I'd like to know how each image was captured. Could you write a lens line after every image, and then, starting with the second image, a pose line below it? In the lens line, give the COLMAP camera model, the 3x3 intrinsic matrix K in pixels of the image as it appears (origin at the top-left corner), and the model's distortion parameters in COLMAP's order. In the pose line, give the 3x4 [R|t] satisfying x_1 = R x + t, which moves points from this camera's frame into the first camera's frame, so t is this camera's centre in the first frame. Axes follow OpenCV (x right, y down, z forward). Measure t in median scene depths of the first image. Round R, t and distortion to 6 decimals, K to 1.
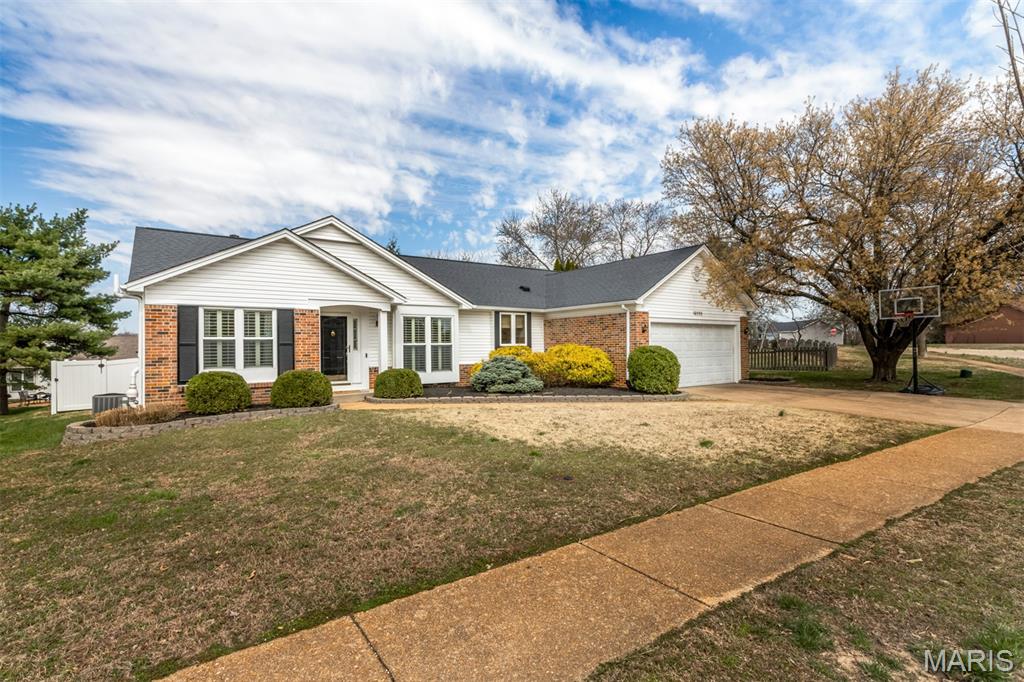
lens RADIAL K [[483.4, 0, 512.0], [0, 483.4, 341.0], [0, 0, 1]] dist [0.019628, -0.000166]
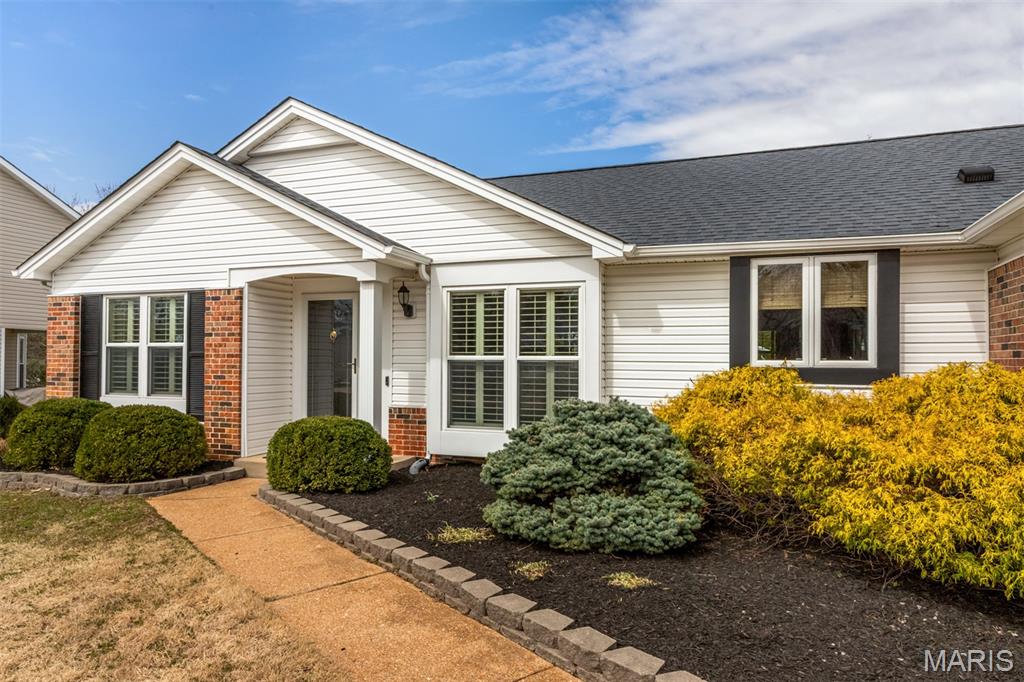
lens RADIAL K [[627.9, 0, 481.7], [0, 627.9, 350.4], [0, 0, 1]] dist [0.001598, 0.000912]
pose [[0.567332, -0.007464, -0.823456, 0.259846], [-0.006501, 0.999887, -0.013542, 0.007901], [0.823464, 0.013037, 0.567219, 0.760498]]
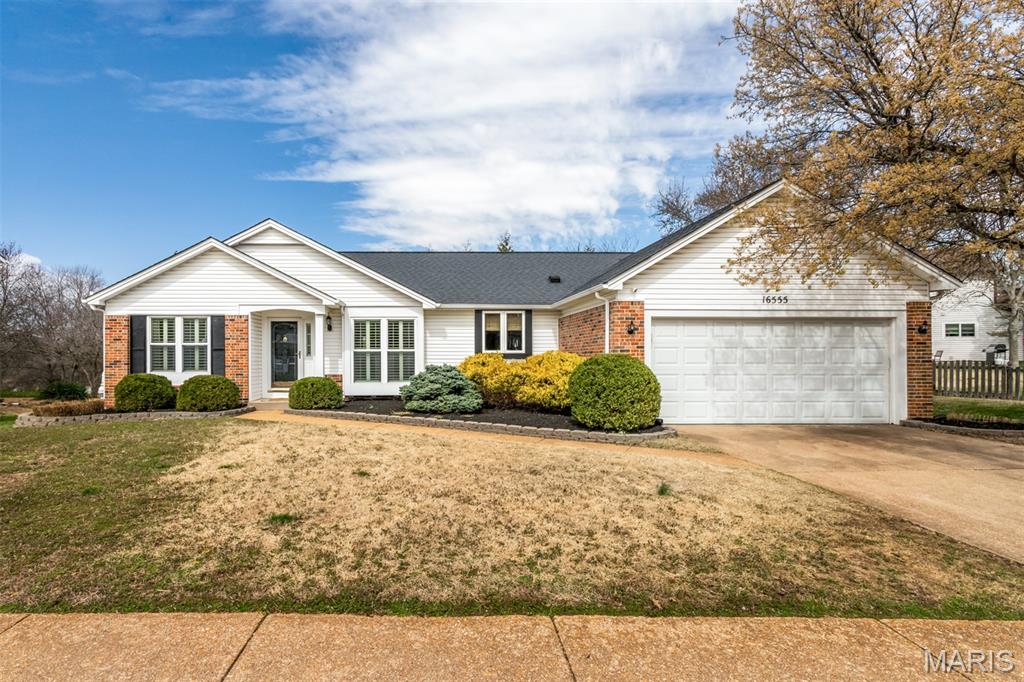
lens RADIAL K [[506.7, 0, 430.4], [0, 506.7, 346.3], [0, 0, 1]] dist [0.011591, -0.000013]
pose [[0.836450, -0.000676, -0.548044, 0.444407], [-0.001269, 0.999994, -0.003170, 0.002116], [0.548042, 0.003347, 0.836444, 0.303051]]
